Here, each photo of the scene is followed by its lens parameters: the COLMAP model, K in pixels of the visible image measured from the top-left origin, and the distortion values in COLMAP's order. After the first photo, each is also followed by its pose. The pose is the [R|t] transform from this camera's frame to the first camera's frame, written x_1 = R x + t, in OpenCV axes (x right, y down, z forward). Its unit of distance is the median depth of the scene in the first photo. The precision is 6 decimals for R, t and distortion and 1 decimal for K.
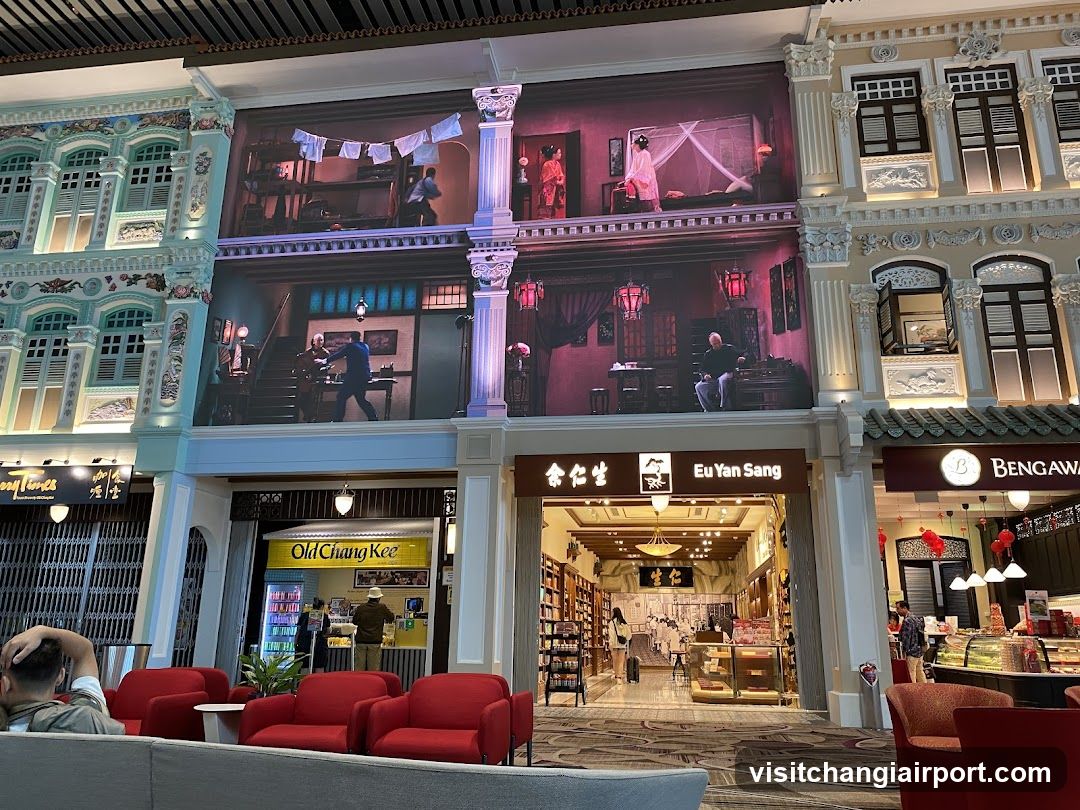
lens RADIAL K [[814.2, 0, 542.3], [0, 814.2, 401.5], [0, 0, 1]] dist [0.006081, -0.010693]
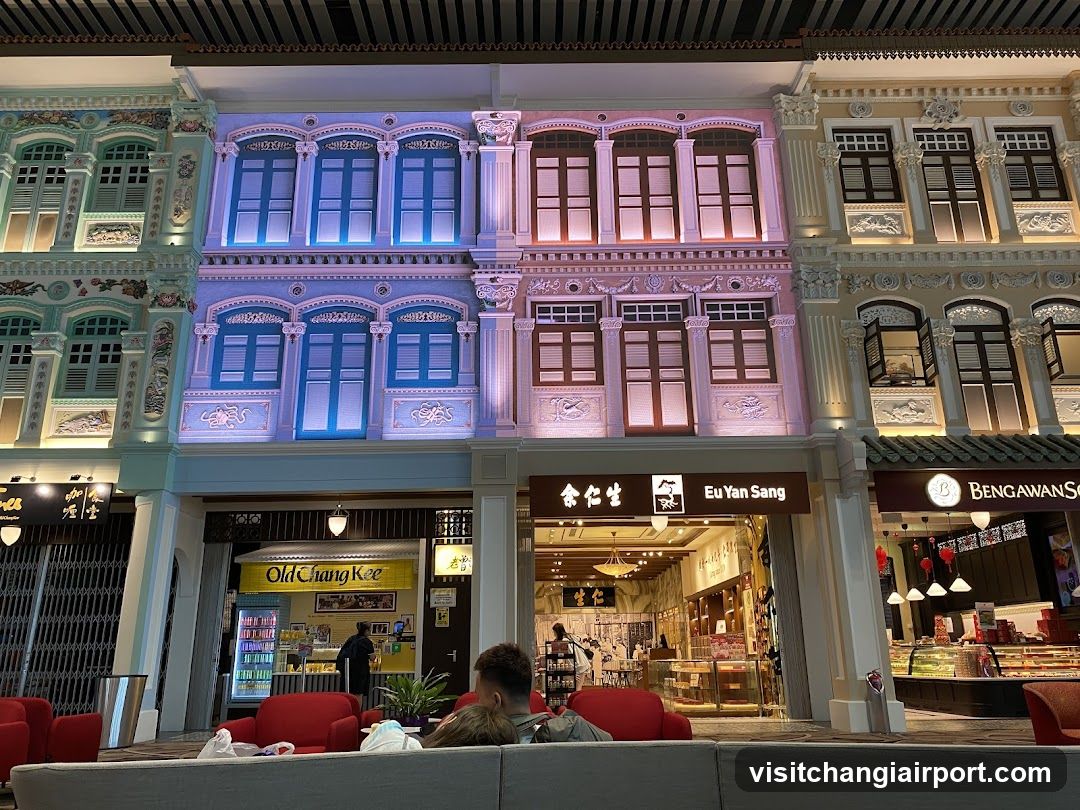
lens RADIAL K [[814.2, 0, 536.1], [0, 814.2, 404.9], [0, 0, 1]] dist [0.006081, -0.010693]
pose [[0.987264, 0.021965, 0.157569, -0.170575], [-0.018290, 0.999527, -0.024737, 0.002651], [-0.158037, 0.021540, 0.987198, 0.000201]]
